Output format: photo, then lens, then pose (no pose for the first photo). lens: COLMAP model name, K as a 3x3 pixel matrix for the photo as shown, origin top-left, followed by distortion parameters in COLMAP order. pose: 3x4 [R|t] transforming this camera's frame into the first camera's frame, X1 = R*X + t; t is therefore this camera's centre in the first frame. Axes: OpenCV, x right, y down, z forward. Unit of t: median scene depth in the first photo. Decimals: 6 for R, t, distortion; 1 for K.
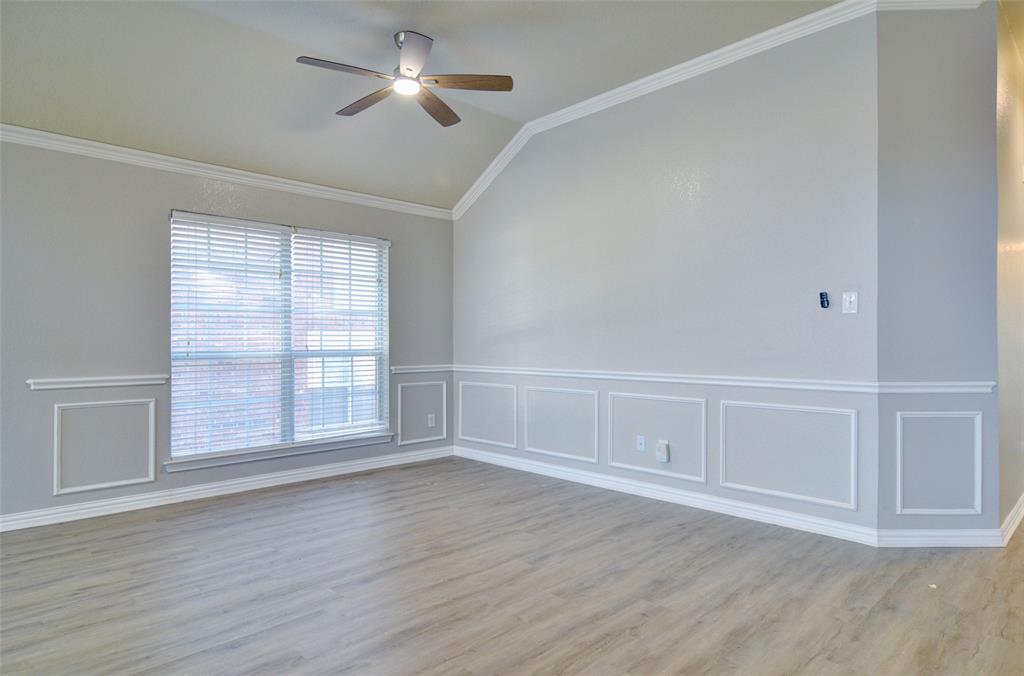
lens RADIAL K [[585.1, 0, 517.4], [0, 585.1, 341.7], [0, 0, 1]] dist [0.013616, -0.007714]
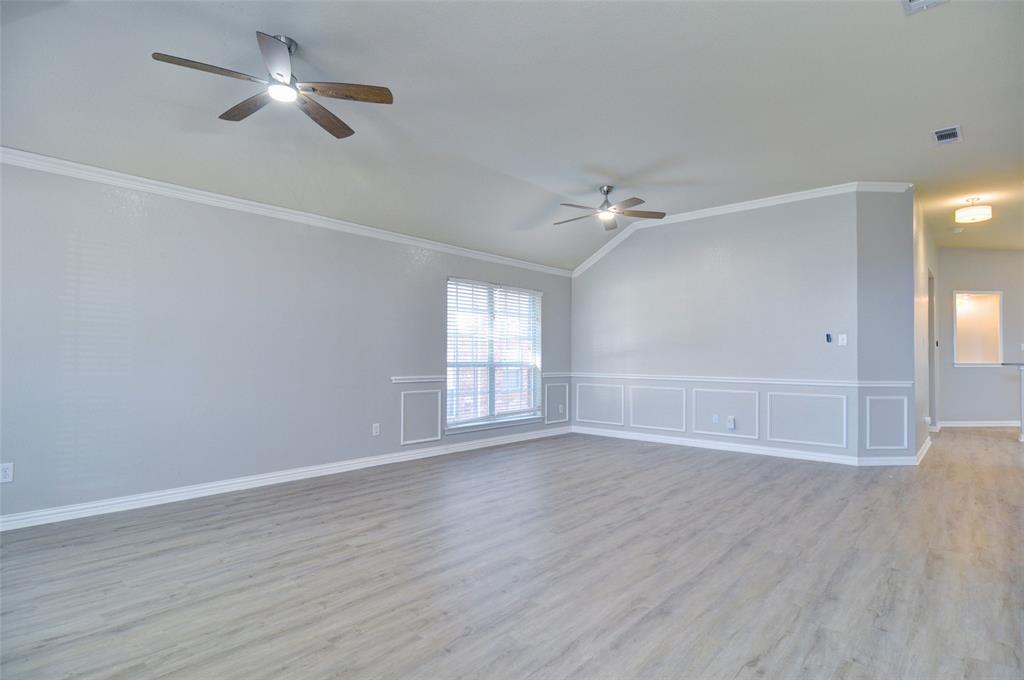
lens RADIAL K [[546.2, 0, 506.7], [0, 546.2, 344.8], [0, 0, 1]] dist [-0.006760, 0.002238]
pose [[0.996015, 0.013057, 0.088224, -0.585698], [-0.011042, 0.999668, -0.023297, 0.003128], [-0.088499, 0.022230, 0.995828, -0.577671]]
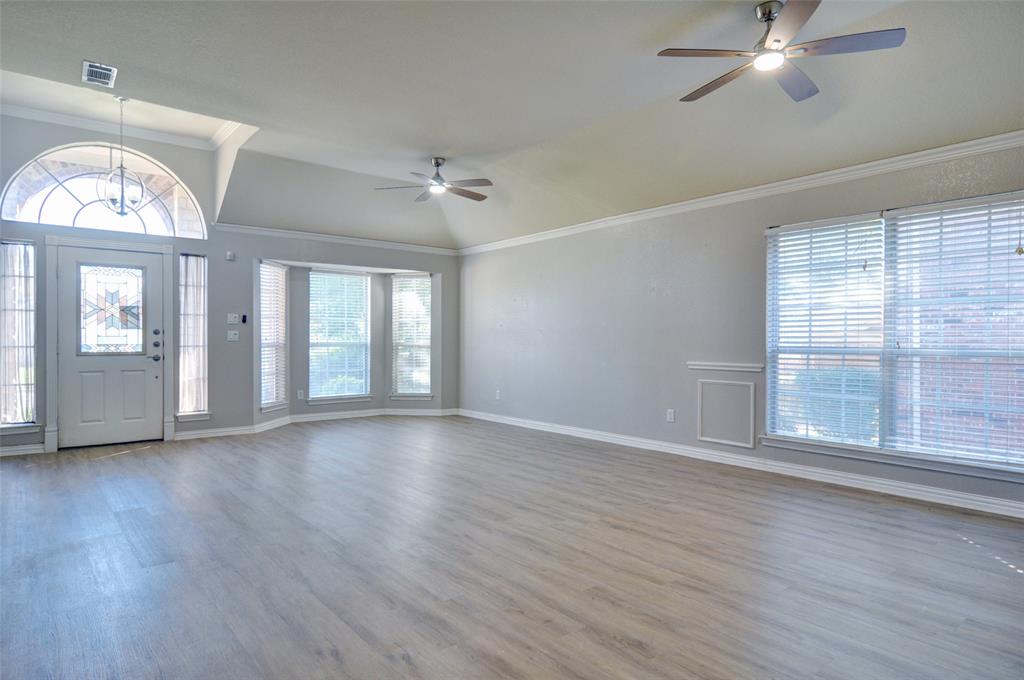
lens RADIAL K [[585.1, 0, 508.3], [0, 585.1, 344.6], [0, 0, 1]] dist [0.013616, -0.007714]
pose [[-0.087829, 0.013952, -0.996038, 0.721968], [-0.001992, 0.999897, 0.014182, -0.002532], [0.996134, 0.003229, -0.087792, 0.623489]]
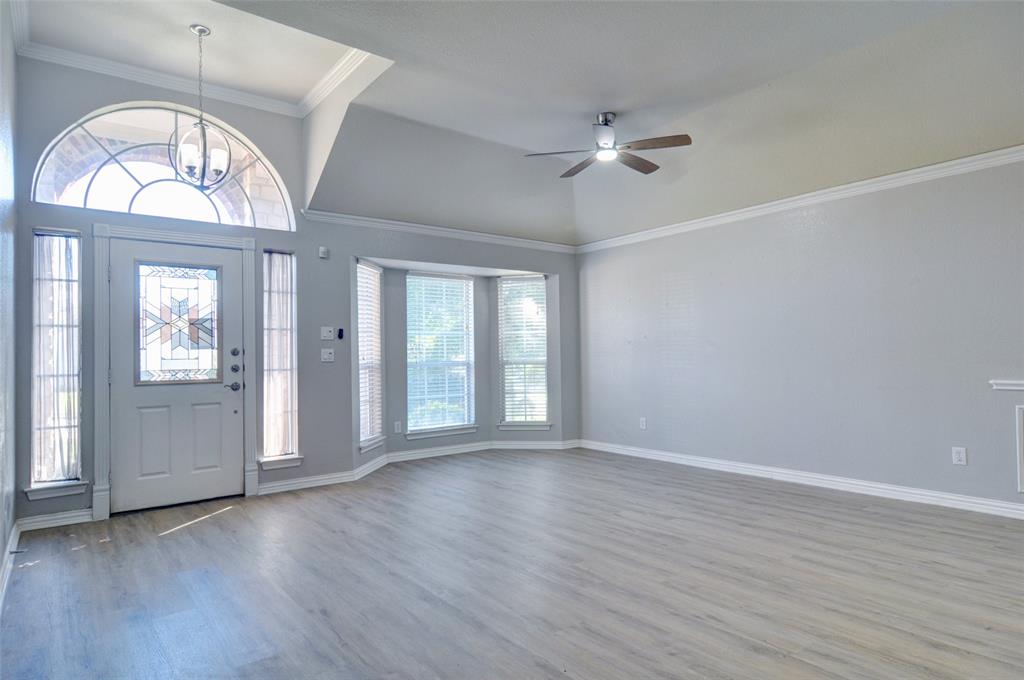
lens RADIAL K [[585.1, 0, 516.9], [0, 585.1, 344.2], [0, 0, 1]] dist [0.013616, -0.007714]
pose [[-0.102825, -0.011016, -0.994638, 0.343500], [0.016767, 0.999777, -0.012806, -0.003696], [0.994558, -0.017994, -0.102617, 0.215880]]
